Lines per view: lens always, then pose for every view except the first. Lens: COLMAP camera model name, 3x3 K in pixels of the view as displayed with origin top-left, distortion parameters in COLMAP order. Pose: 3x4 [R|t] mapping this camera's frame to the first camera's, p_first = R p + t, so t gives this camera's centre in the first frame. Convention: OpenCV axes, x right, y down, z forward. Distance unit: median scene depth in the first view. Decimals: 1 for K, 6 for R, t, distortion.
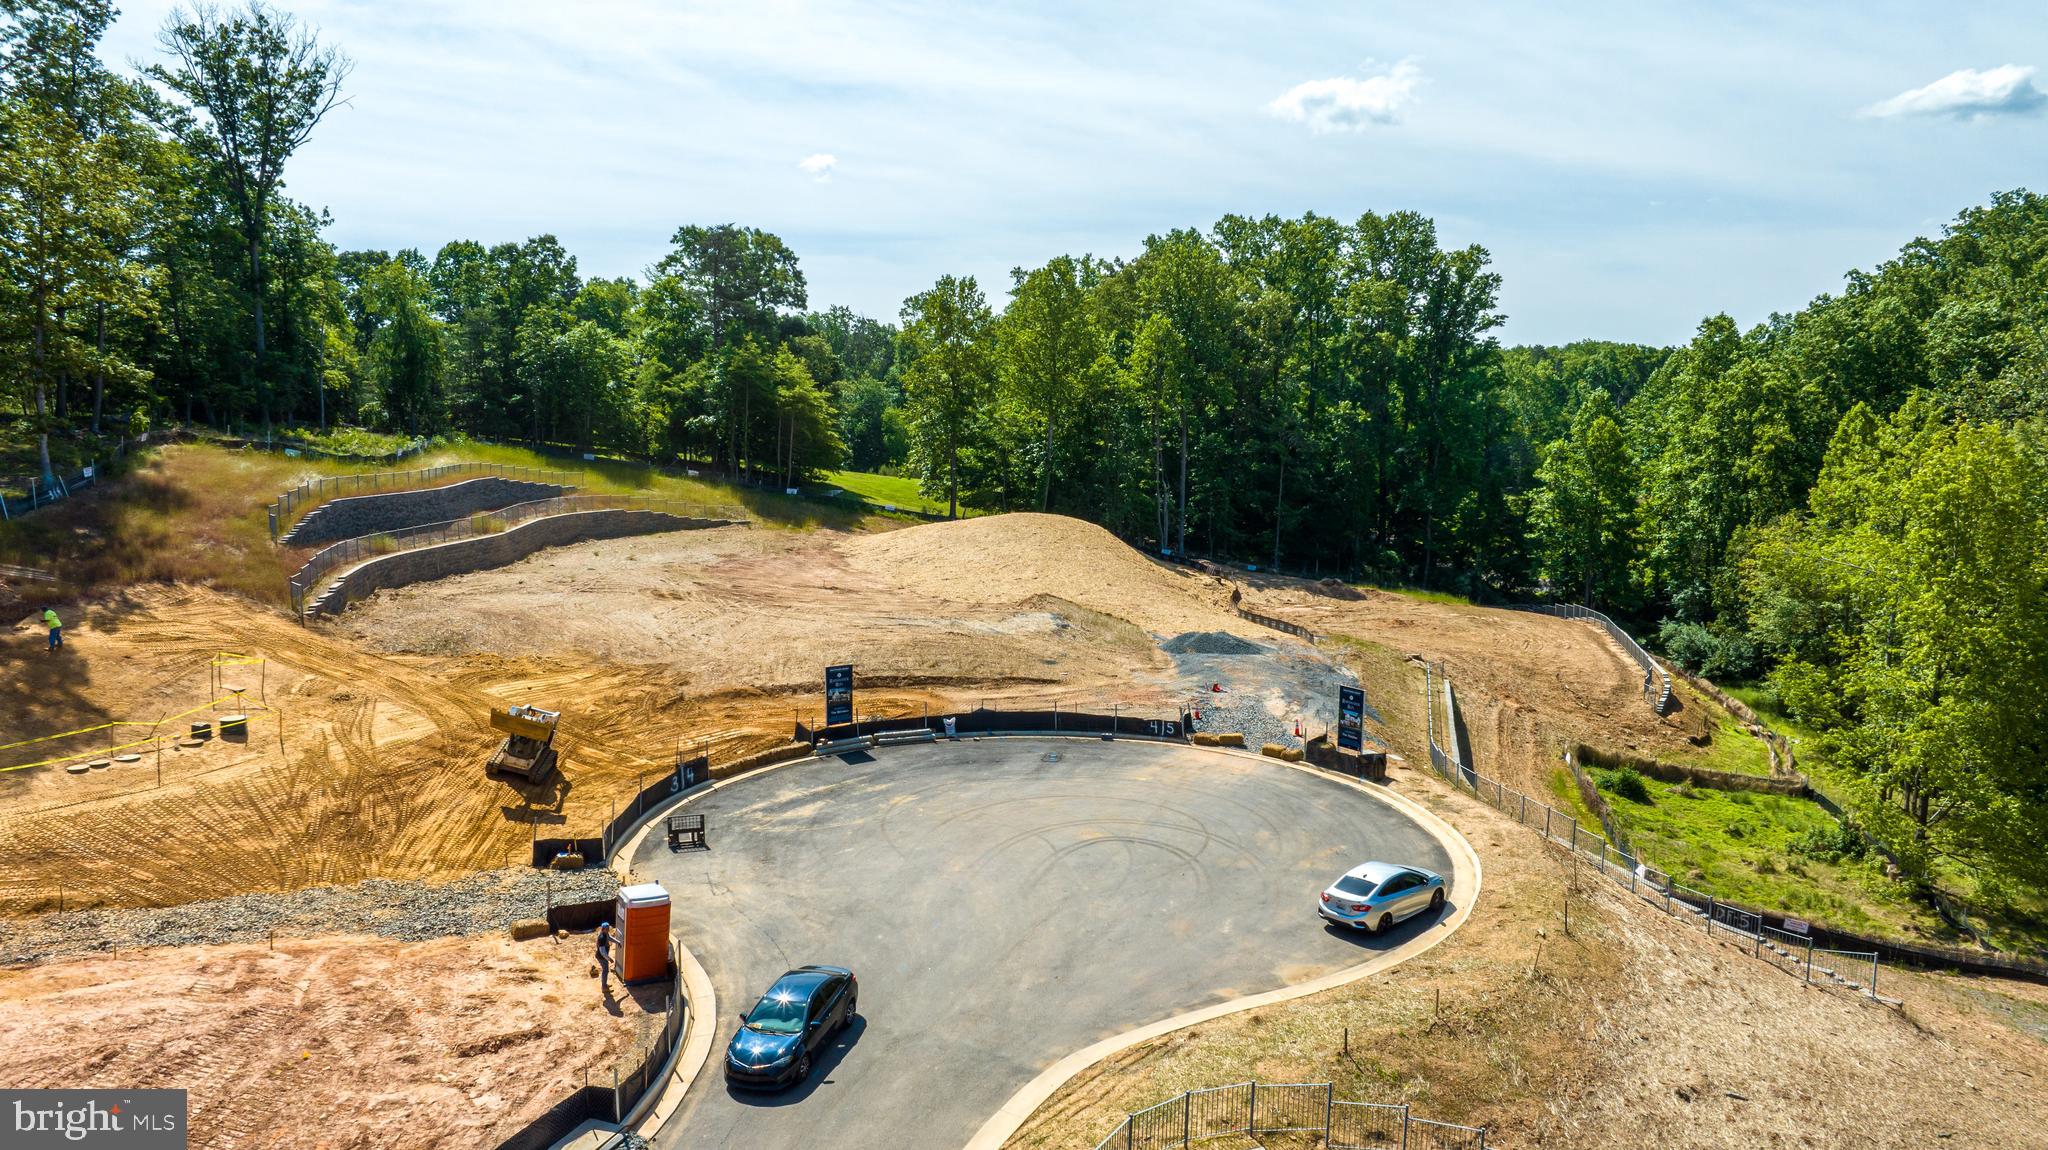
lens RADIAL K [[1437.5, 0, 1020.9], [0, 1437.5, 578.6], [0, 0, 1]] dist [-0.023829, -0.000101]
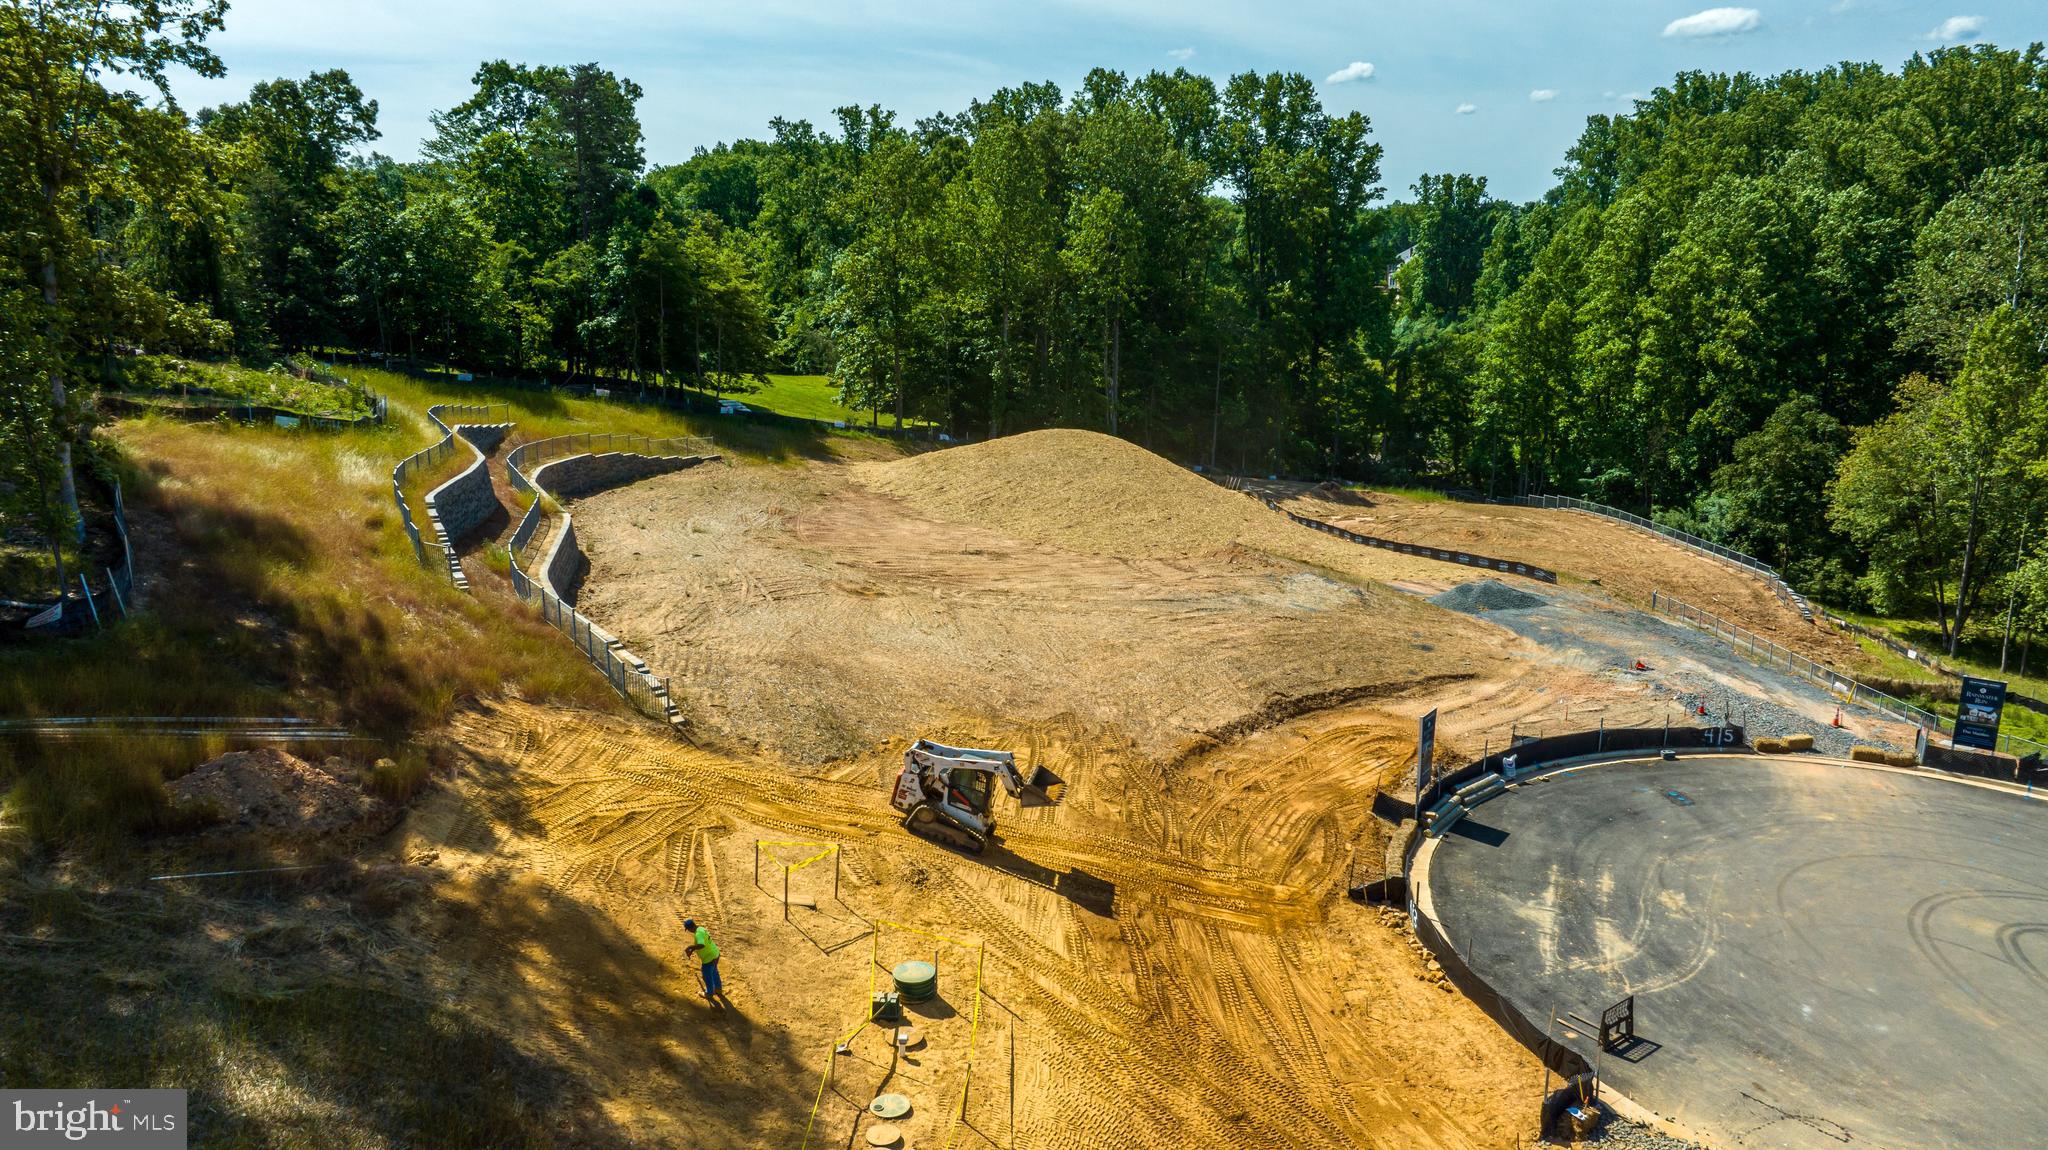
lens RADIAL K [[1437.5, 0, 1020.9], [0, 1437.5, 578.6], [0, 0, 1]] dist [-0.023829, -0.000101]
pose [[0.939739, -0.080689, 0.332235, -0.394590], [0.045505, 0.992625, 0.112362, -0.071003], [-0.338851, -0.090473, 0.936480, 0.261213]]
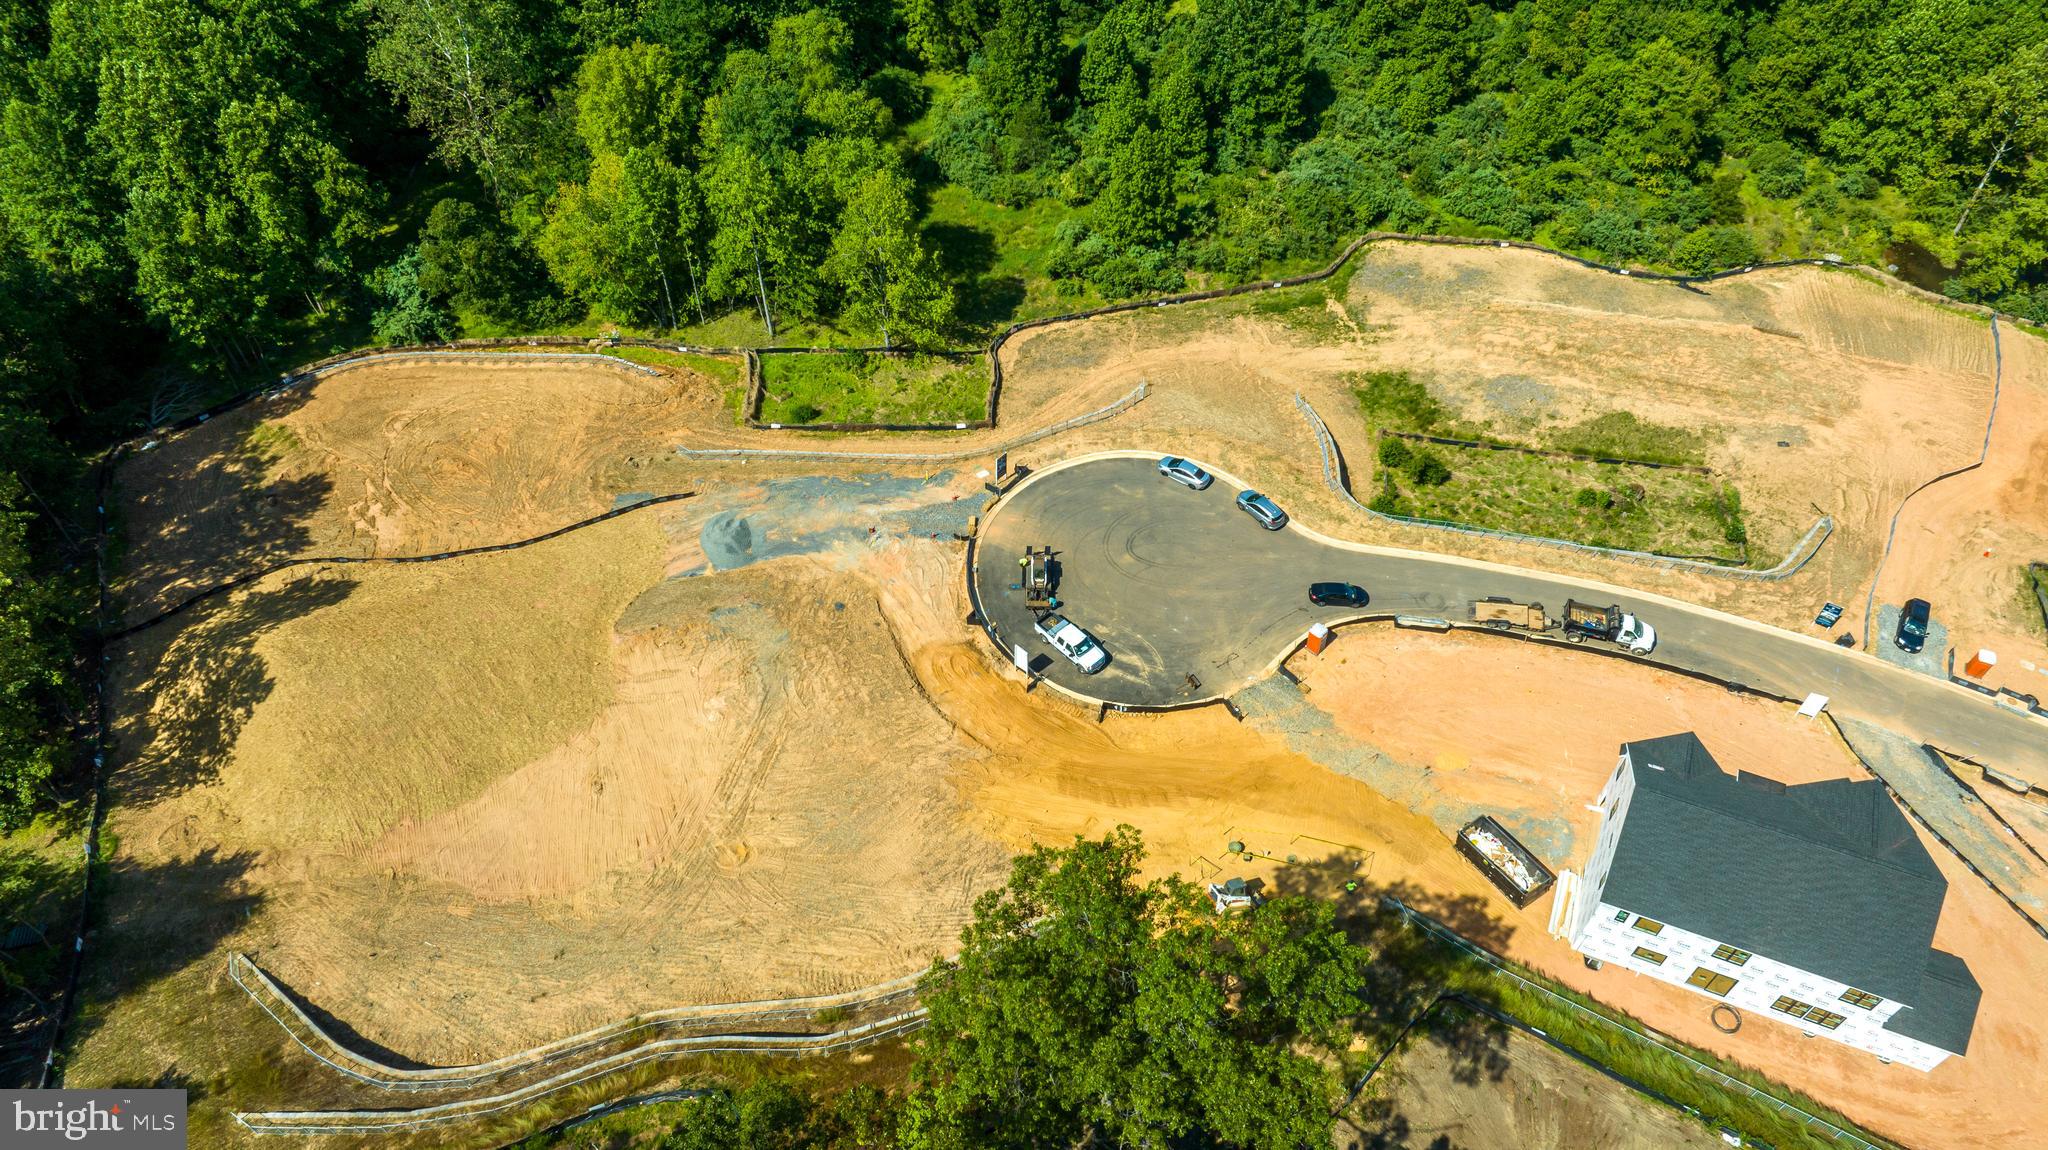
lens RADIAL K [[1447.2, 0, 1022.6], [0, 1447.2, 569.7], [0, 0, 1]] dist [-0.040151, 0.040487]
pose [[-0.224366, -0.743044, 0.630513, -0.831982], [0.120297, 0.620941, 0.774571, -0.978885], [-0.967051, 0.249636, -0.049932, 0.736783]]
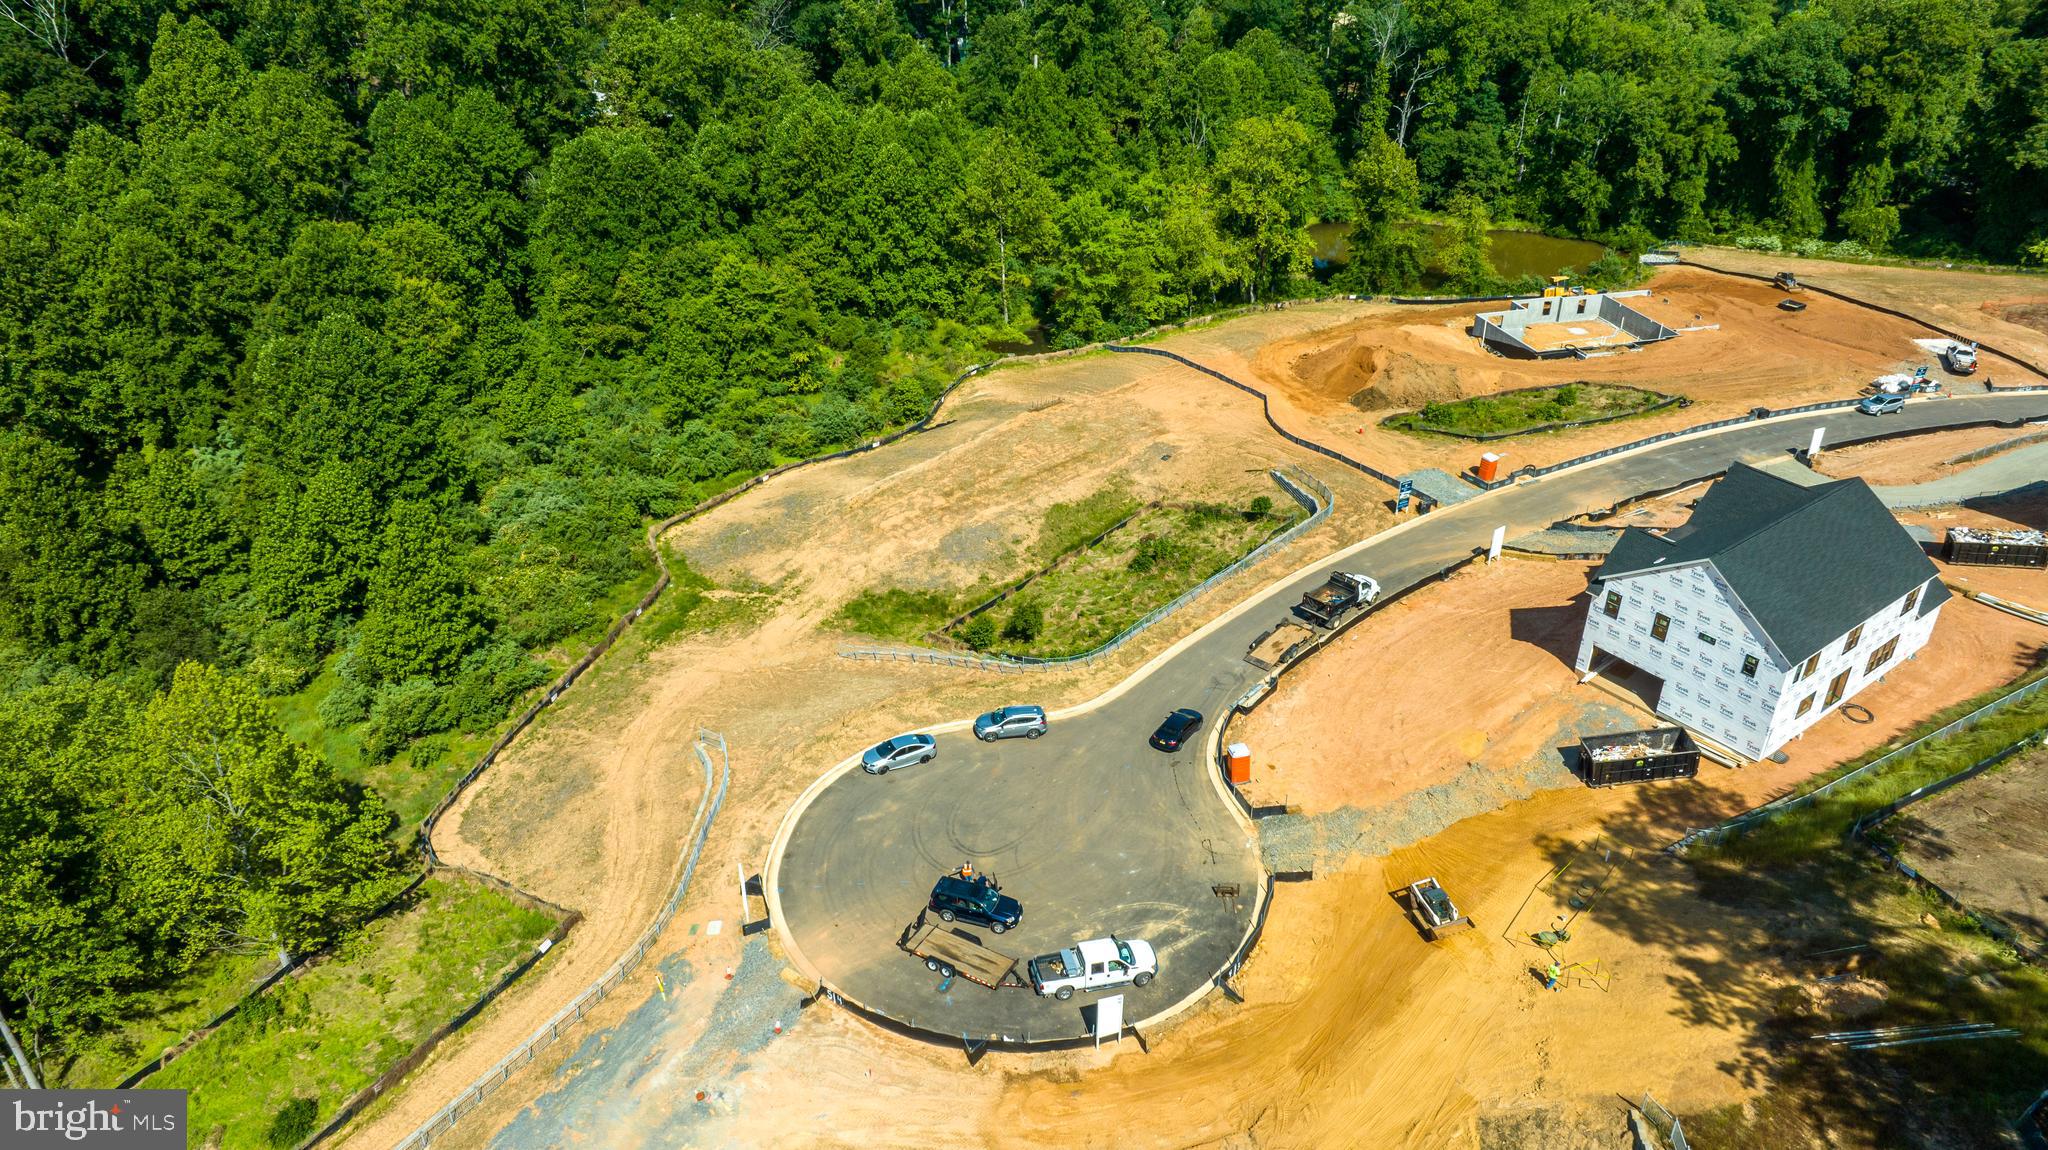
lens RADIAL K [[1437.5, 0, 1020.9], [0, 1437.5, 578.6], [0, 0, 1]] dist [-0.023829, -0.000101]
pose [[-0.953989, -0.155139, 0.256586, -0.206080], [0.031055, 0.800016, 0.599174, -0.608534], [-0.298229, 0.579574, -0.758389, 1.165145]]
